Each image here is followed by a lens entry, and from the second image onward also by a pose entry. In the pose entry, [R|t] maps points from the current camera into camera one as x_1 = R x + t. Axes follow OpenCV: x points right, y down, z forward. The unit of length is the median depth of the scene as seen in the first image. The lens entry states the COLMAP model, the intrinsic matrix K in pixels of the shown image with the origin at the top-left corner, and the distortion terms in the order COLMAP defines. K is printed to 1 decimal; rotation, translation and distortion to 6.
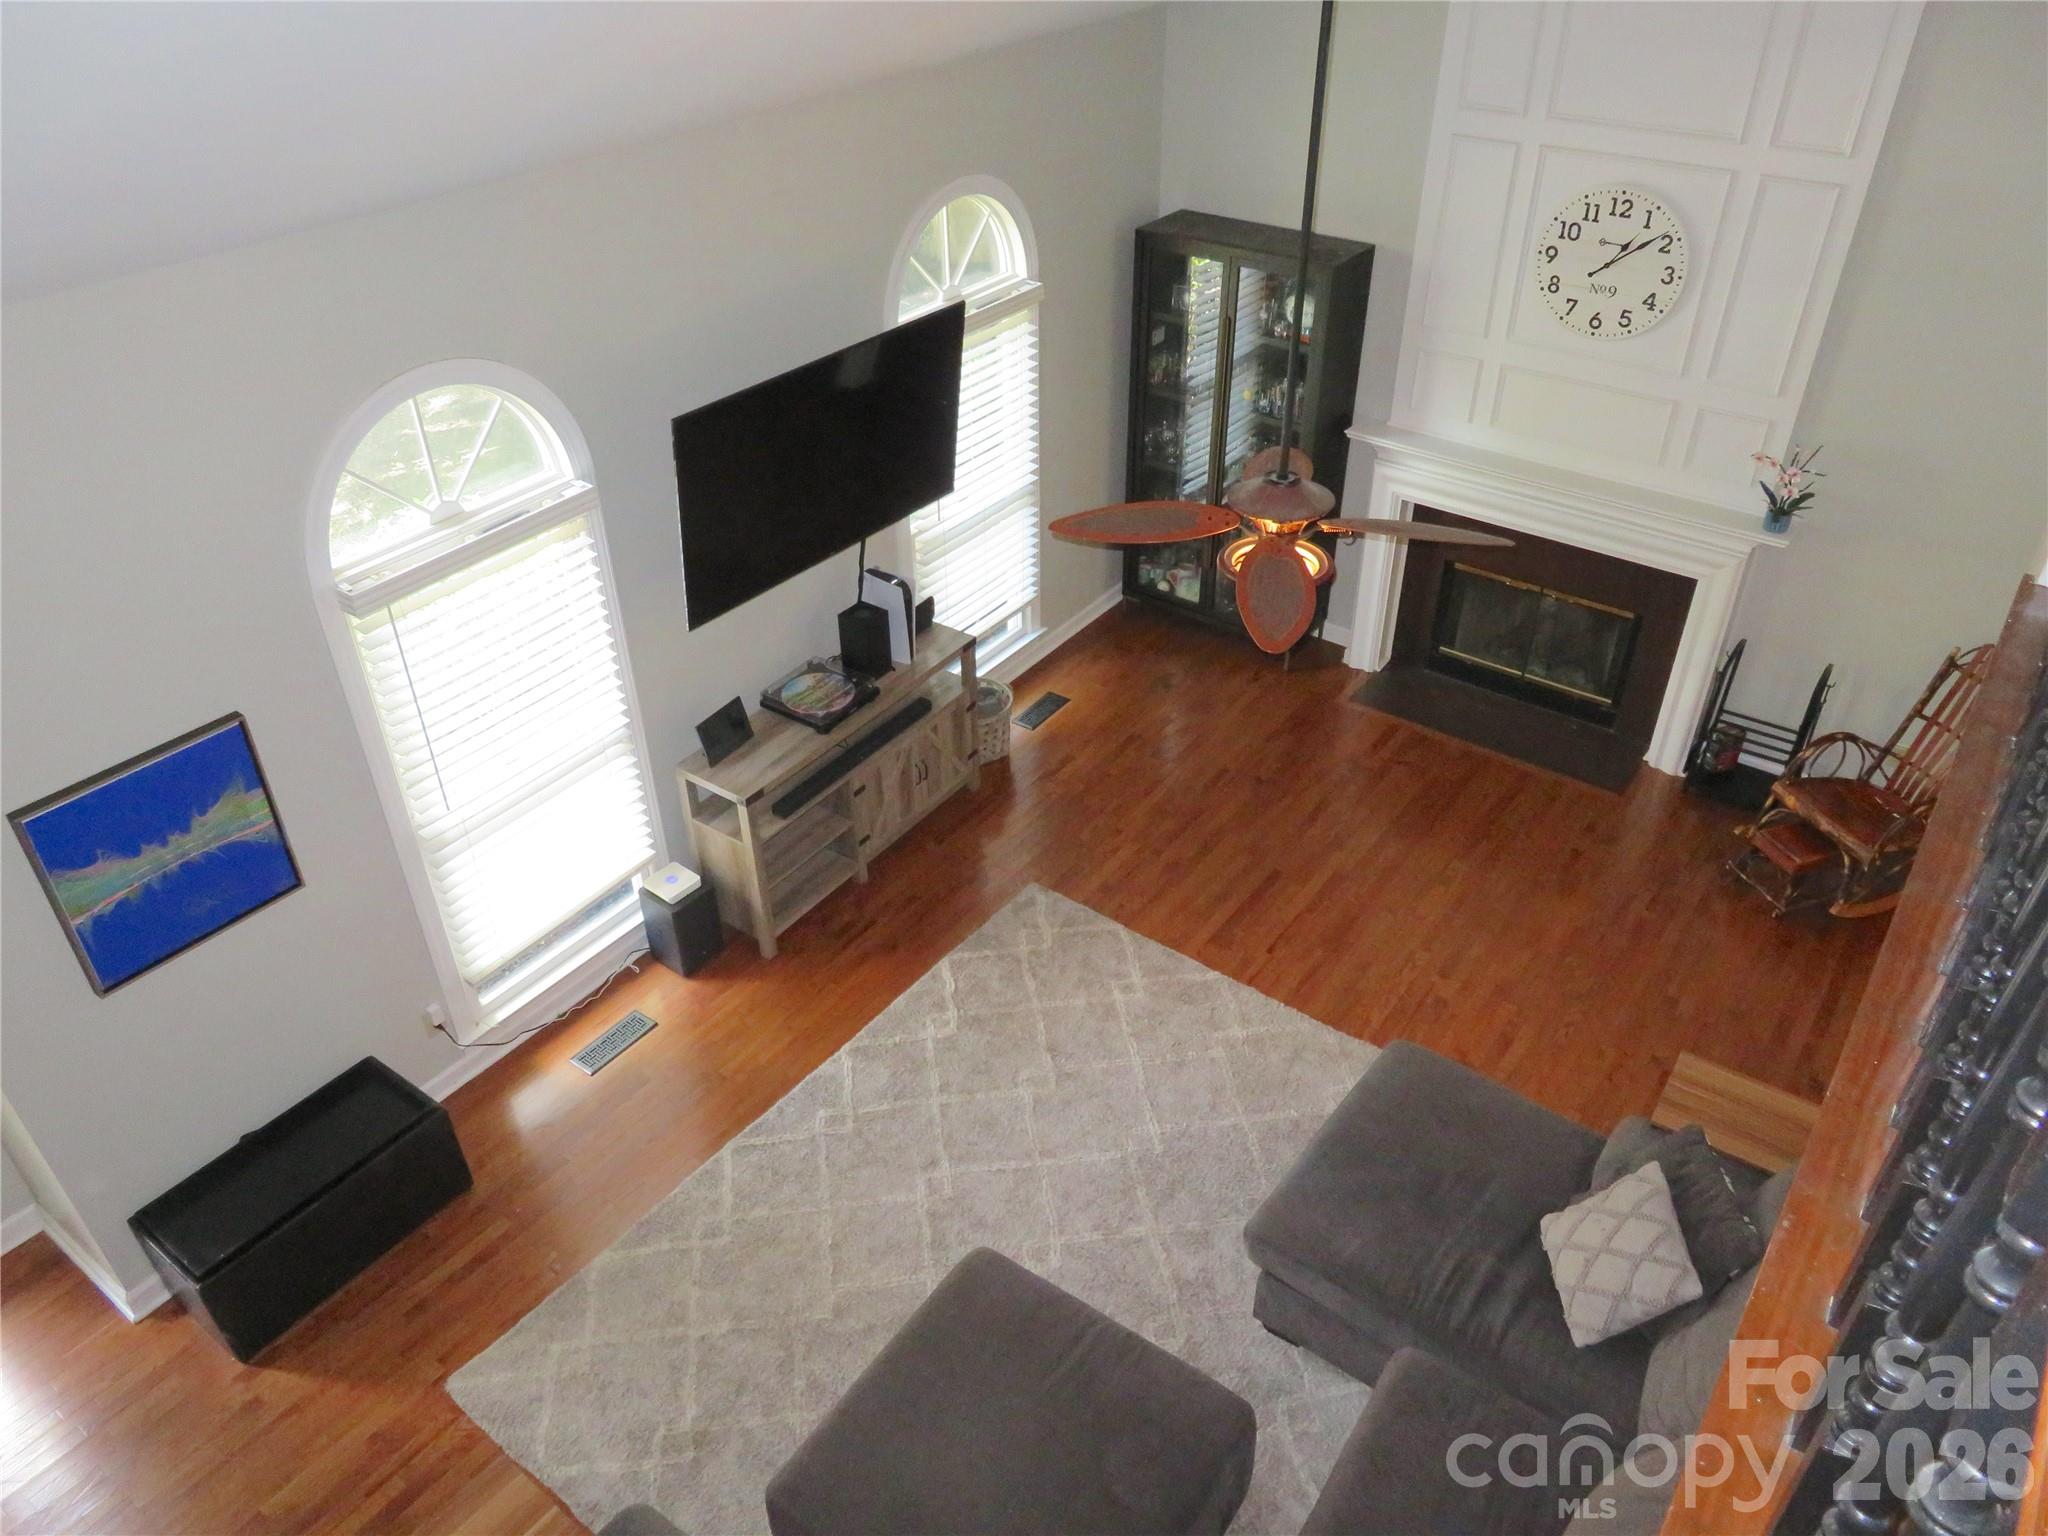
lens RADIAL K [[1477.6, 0, 1018.4], [0, 1477.6, 761.5], [0, 0, 1]] dist [0.001655, -0.003879]
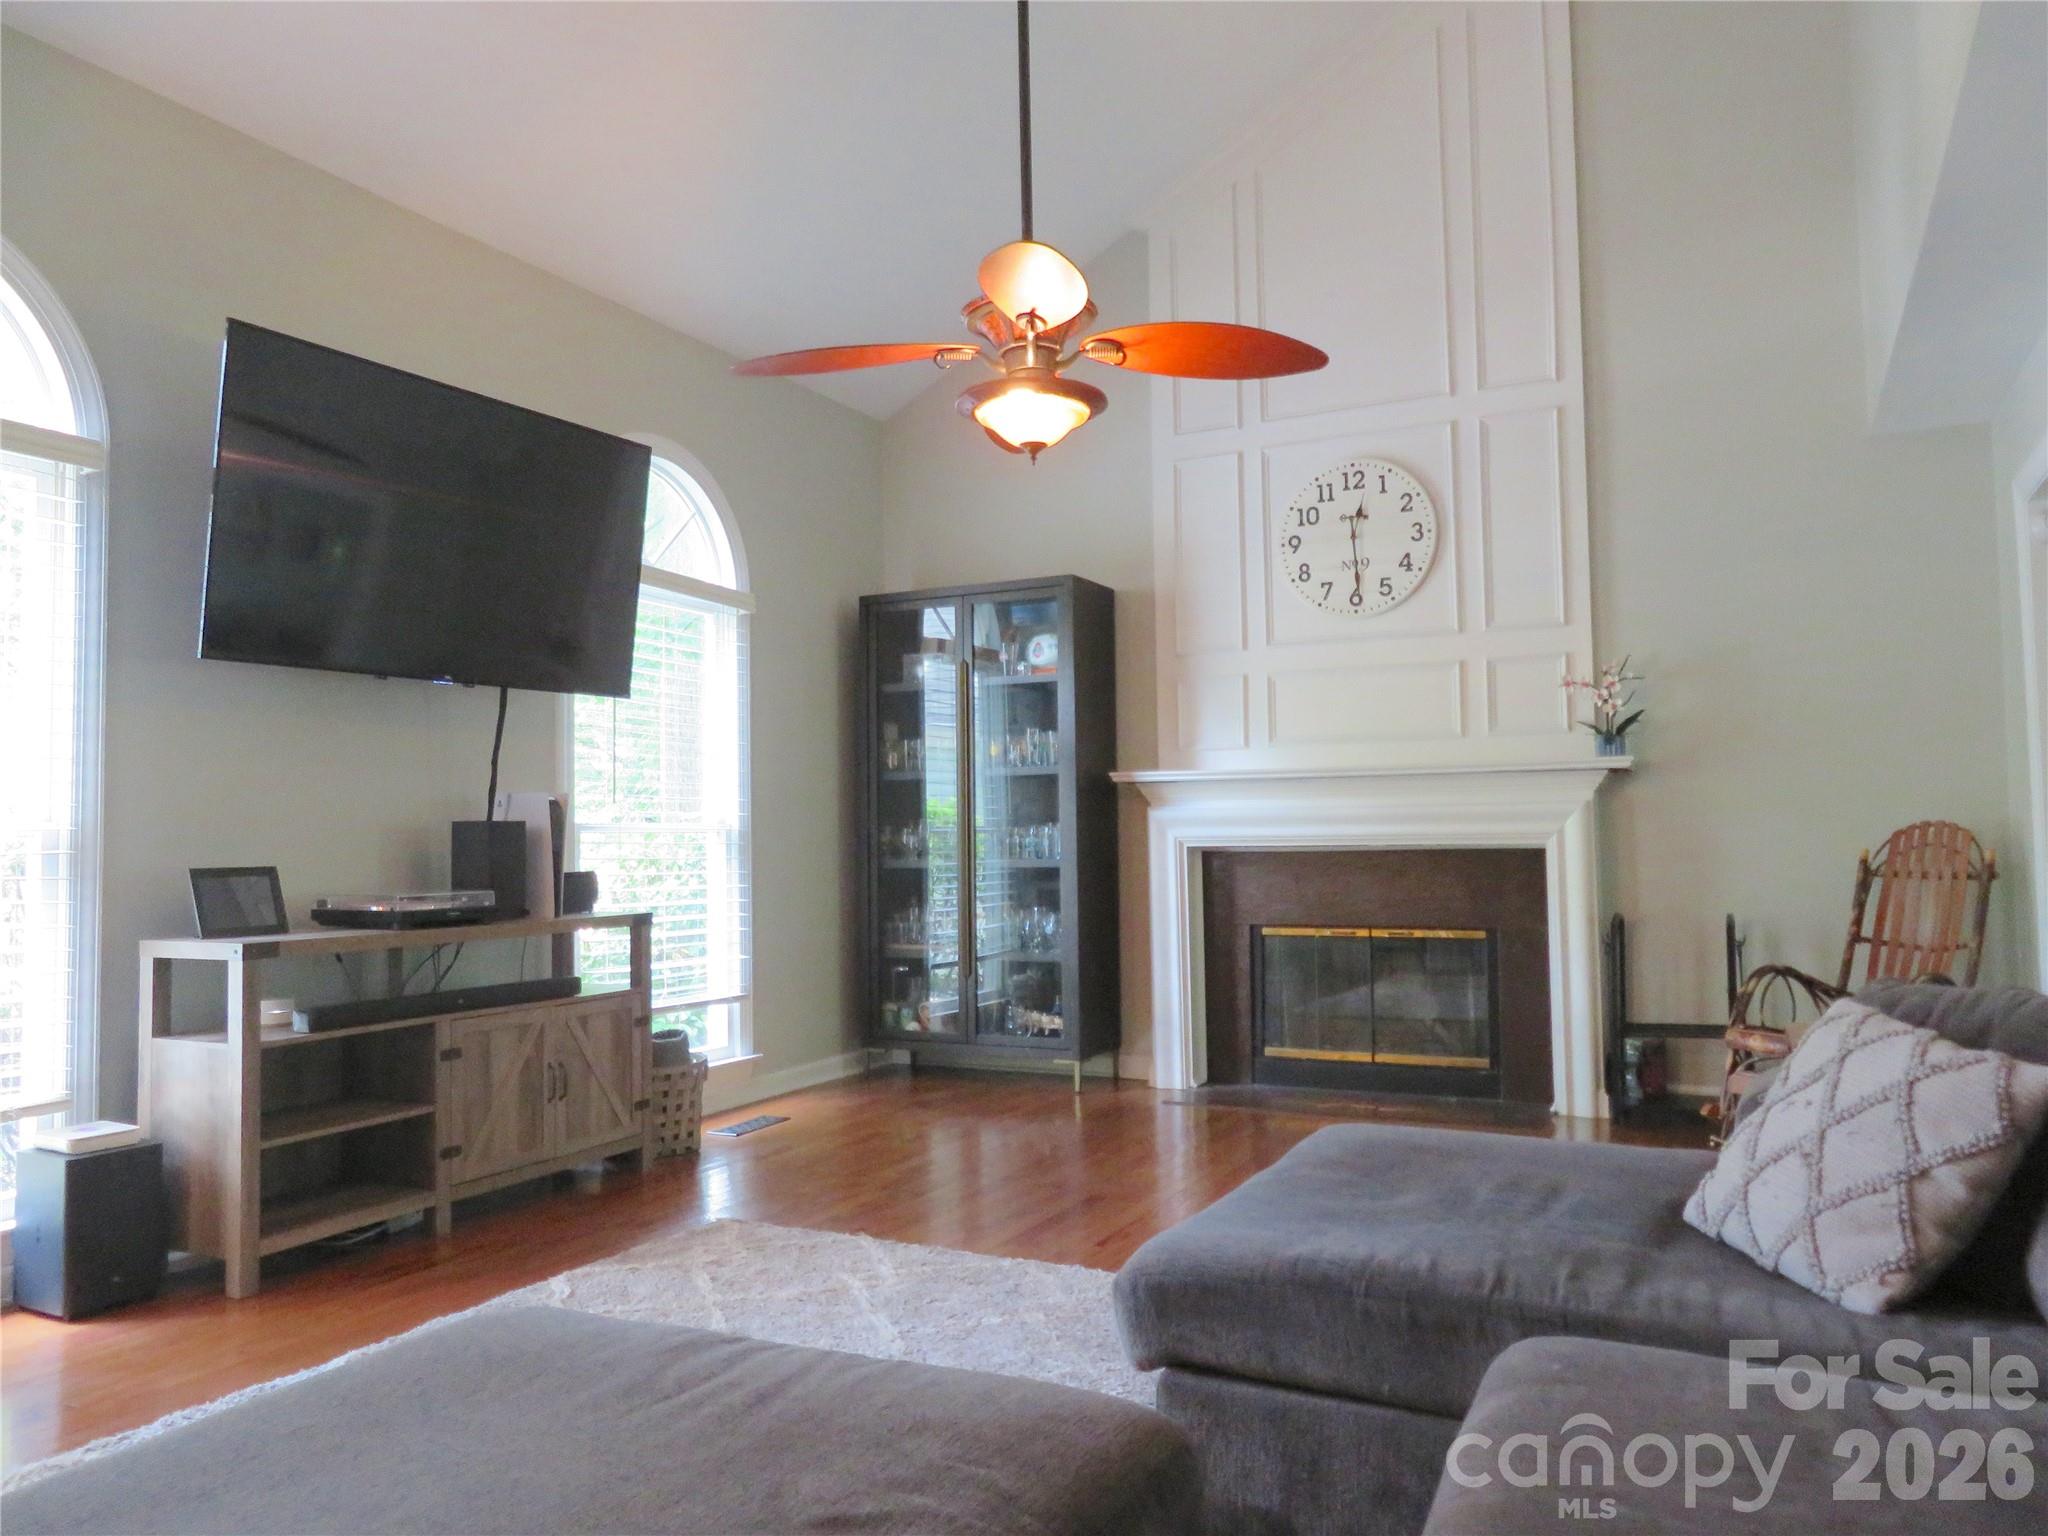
lens RADIAL K [[1477.6, 0, 1016.3], [0, 1477.6, 760.0], [0, 0, 1]] dist [0.001655, -0.003879]
pose [[0.987370, 0.006037, 0.158315, 0.036490], [0.094269, 0.780743, -0.617700, 0.364116], [-0.127332, 0.624823, 0.770314, 0.407796]]
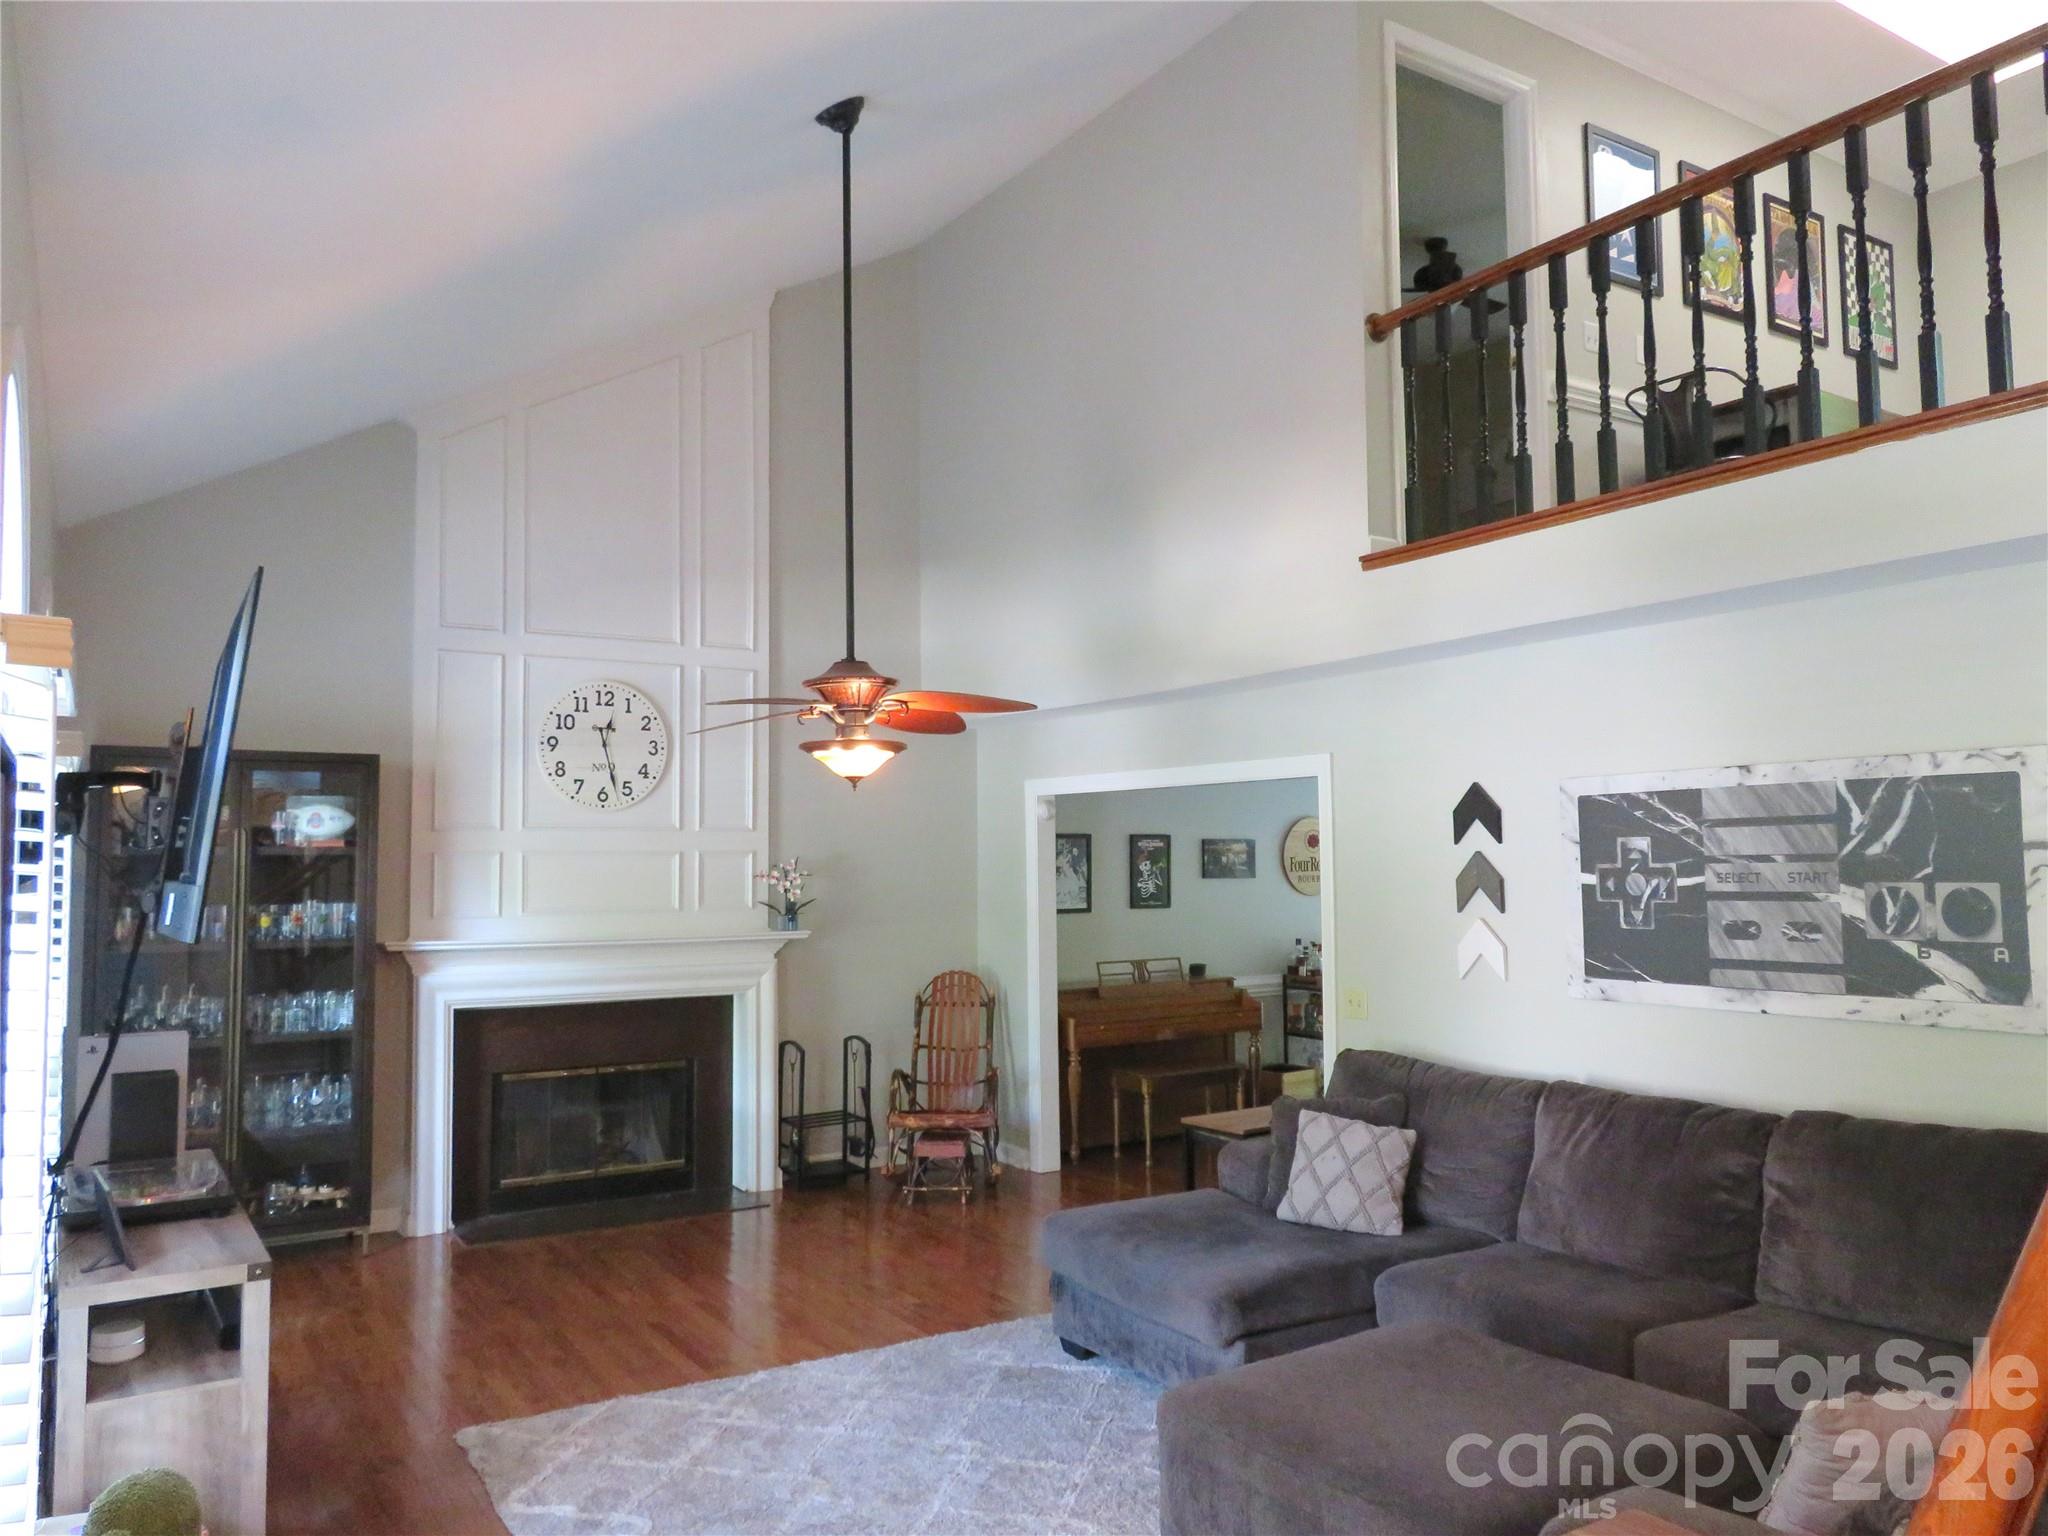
lens RADIAL K [[1477.6, 0, 1018.4], [0, 1477.6, 768.6], [0, 0, 1]] dist [0.001655, -0.003879]
pose [[0.362254, 0.067094, 0.929661, -0.594052], [0.541533, 0.796646, -0.268509, 0.175702], [-0.758627, 0.600710, 0.252255, 0.500926]]
